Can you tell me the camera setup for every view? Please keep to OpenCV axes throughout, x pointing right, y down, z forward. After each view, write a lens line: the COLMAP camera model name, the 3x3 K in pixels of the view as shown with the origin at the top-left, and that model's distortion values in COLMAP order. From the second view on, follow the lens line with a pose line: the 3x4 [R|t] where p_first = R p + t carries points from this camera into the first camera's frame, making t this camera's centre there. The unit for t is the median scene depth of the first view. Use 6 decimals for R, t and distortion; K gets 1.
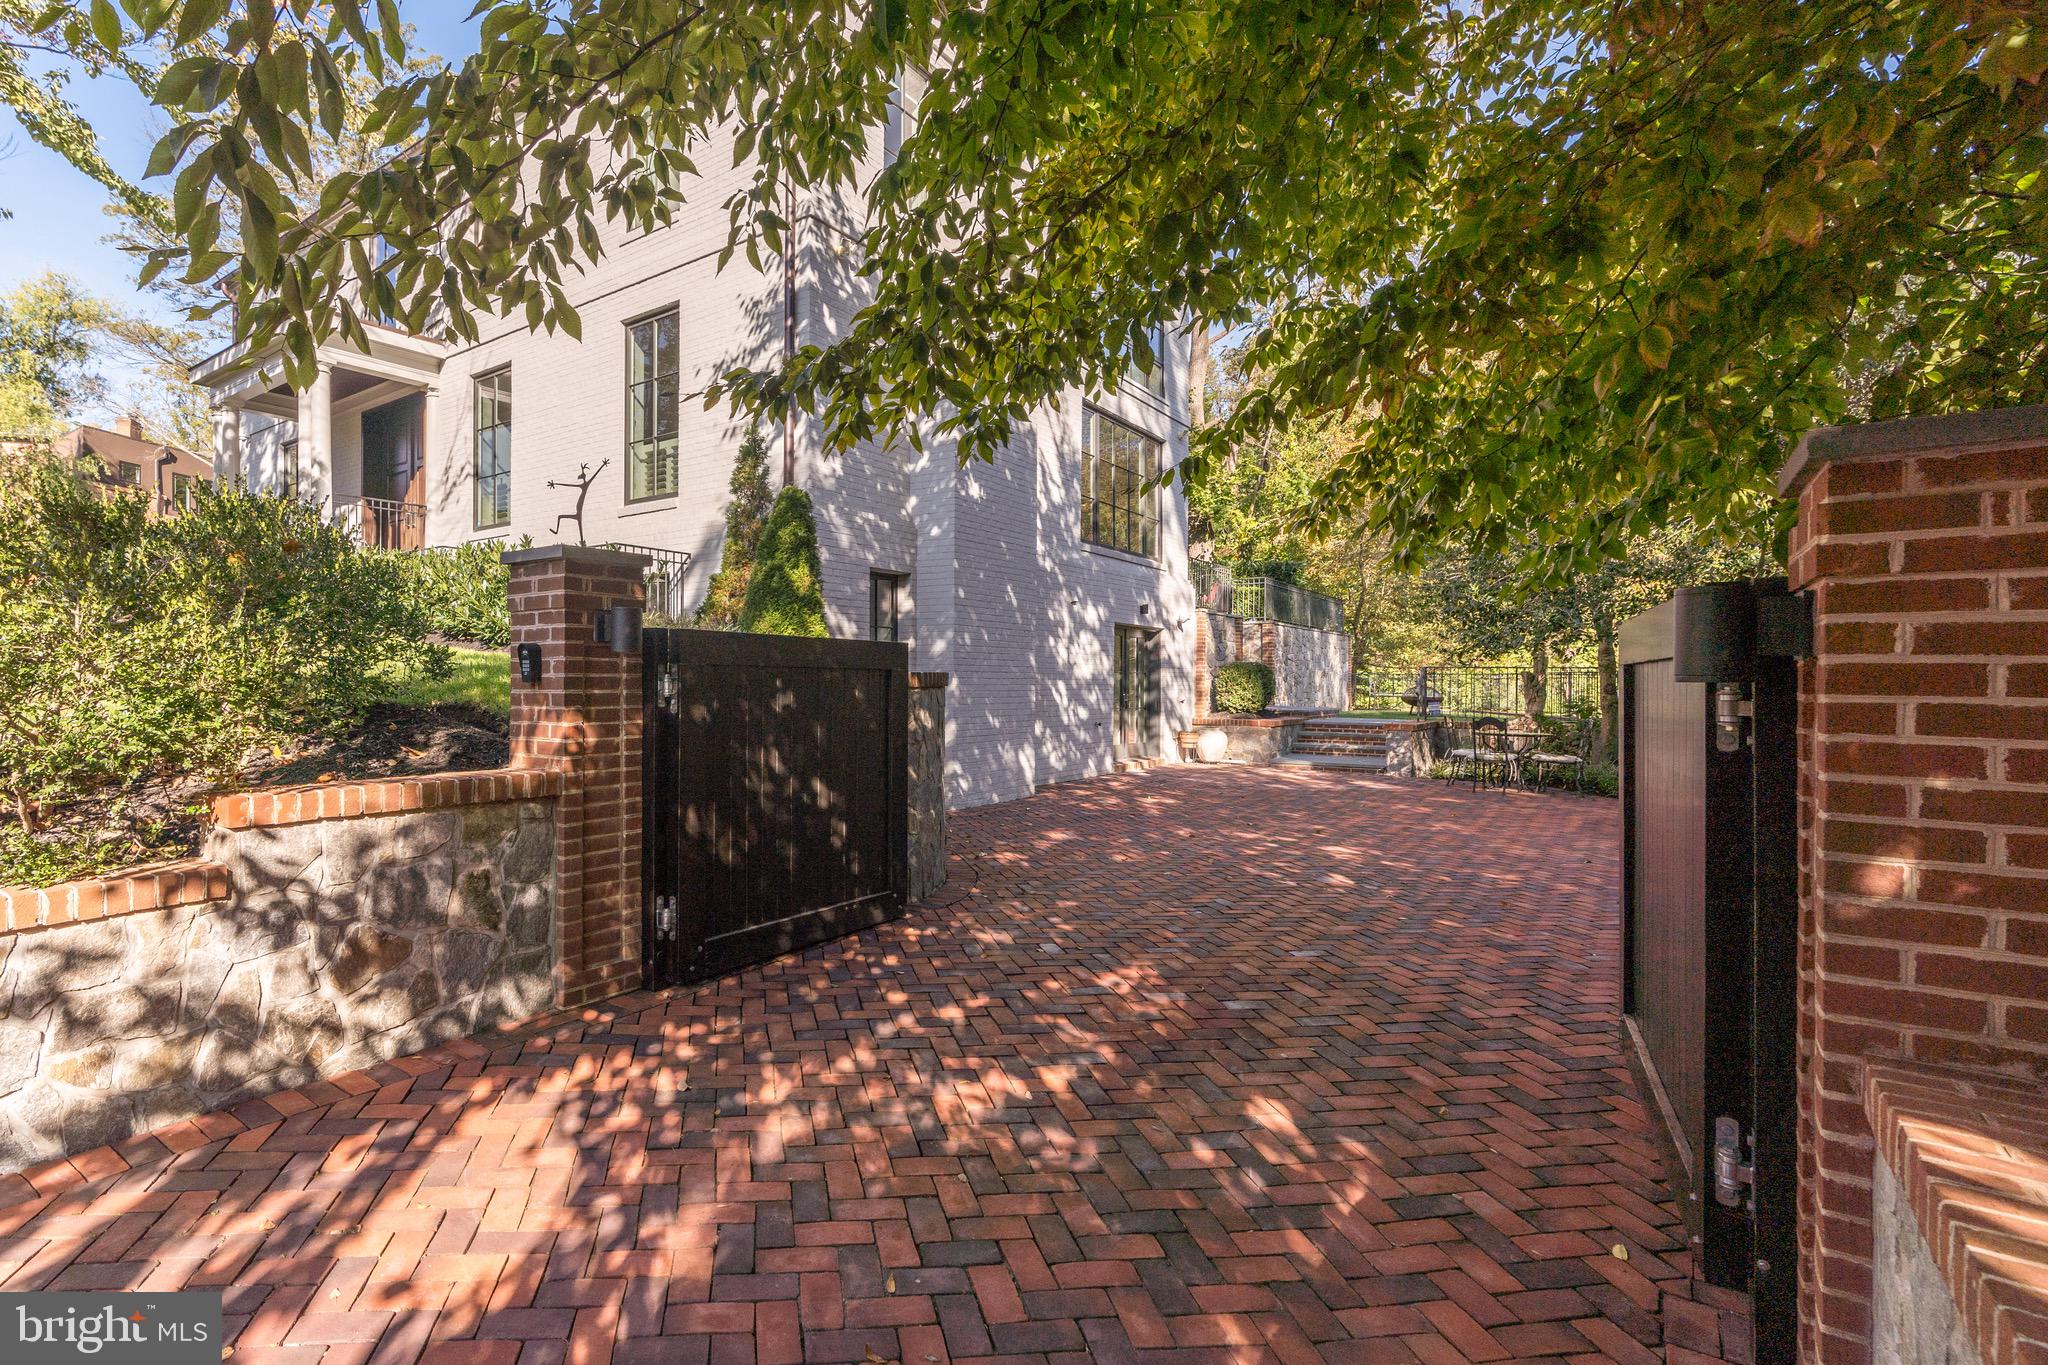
lens RADIAL K [[945.3, 0, 1024.0], [0, 945.3, 682.5], [0, 0, 1]] dist [0.003111, 0.000105]
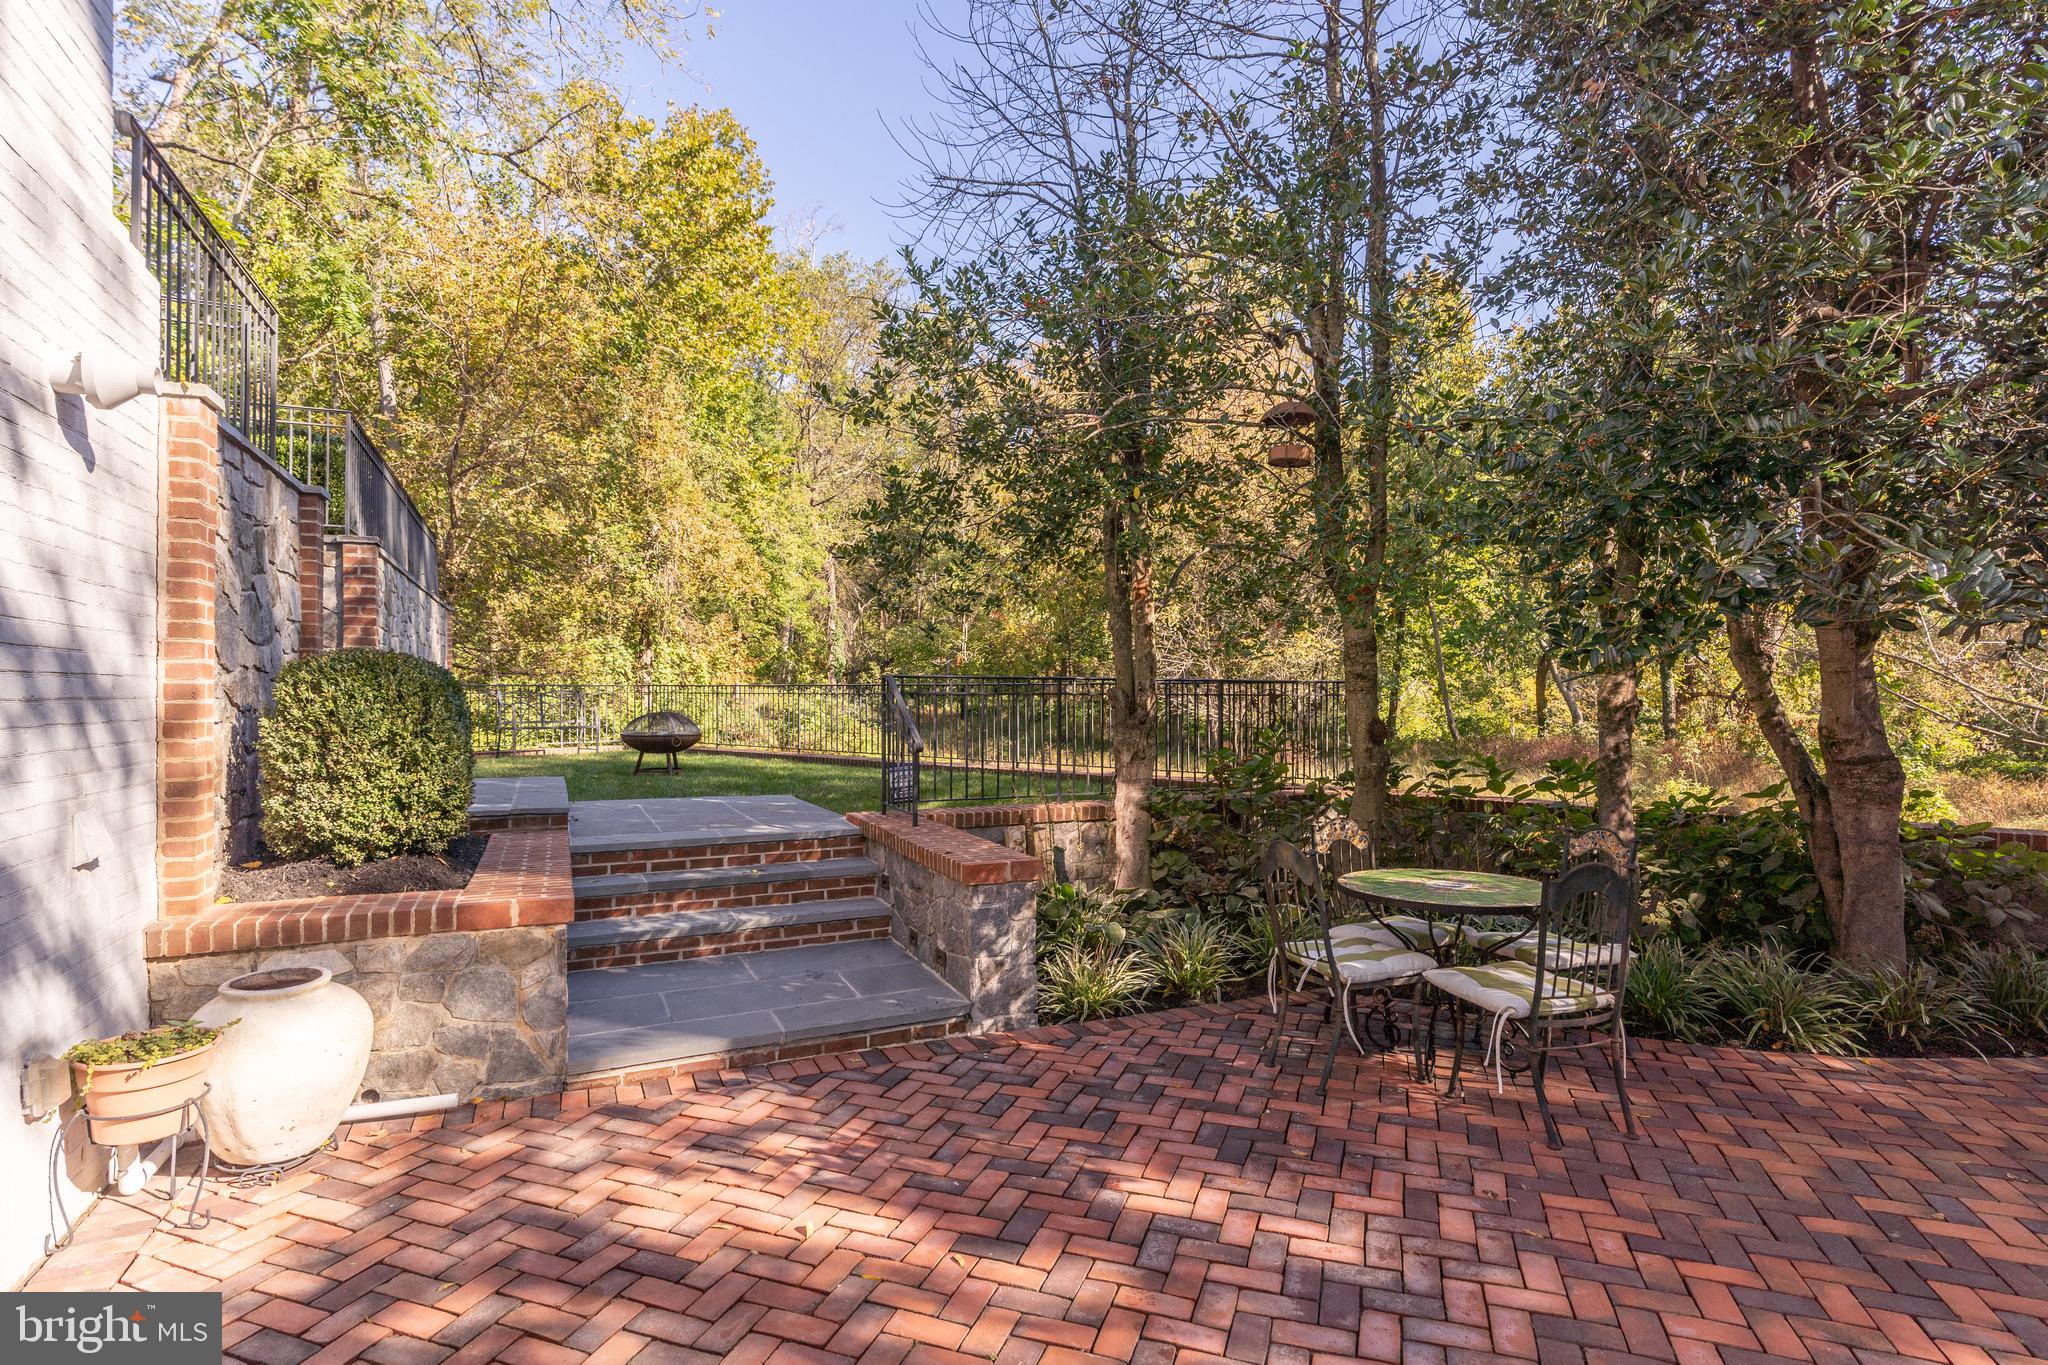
lens RADIAL K [[1070.5, 0, 1024.0], [0, 1070.5, 682.5], [0, 0, 1]] dist [-0.001105, -0.000340]
pose [[0.583349, 0.010845, 0.812149, 0.104550], [-0.001384, 0.999923, -0.012358, -0.009124], [-0.812220, 0.006085, 0.583319, 0.715016]]
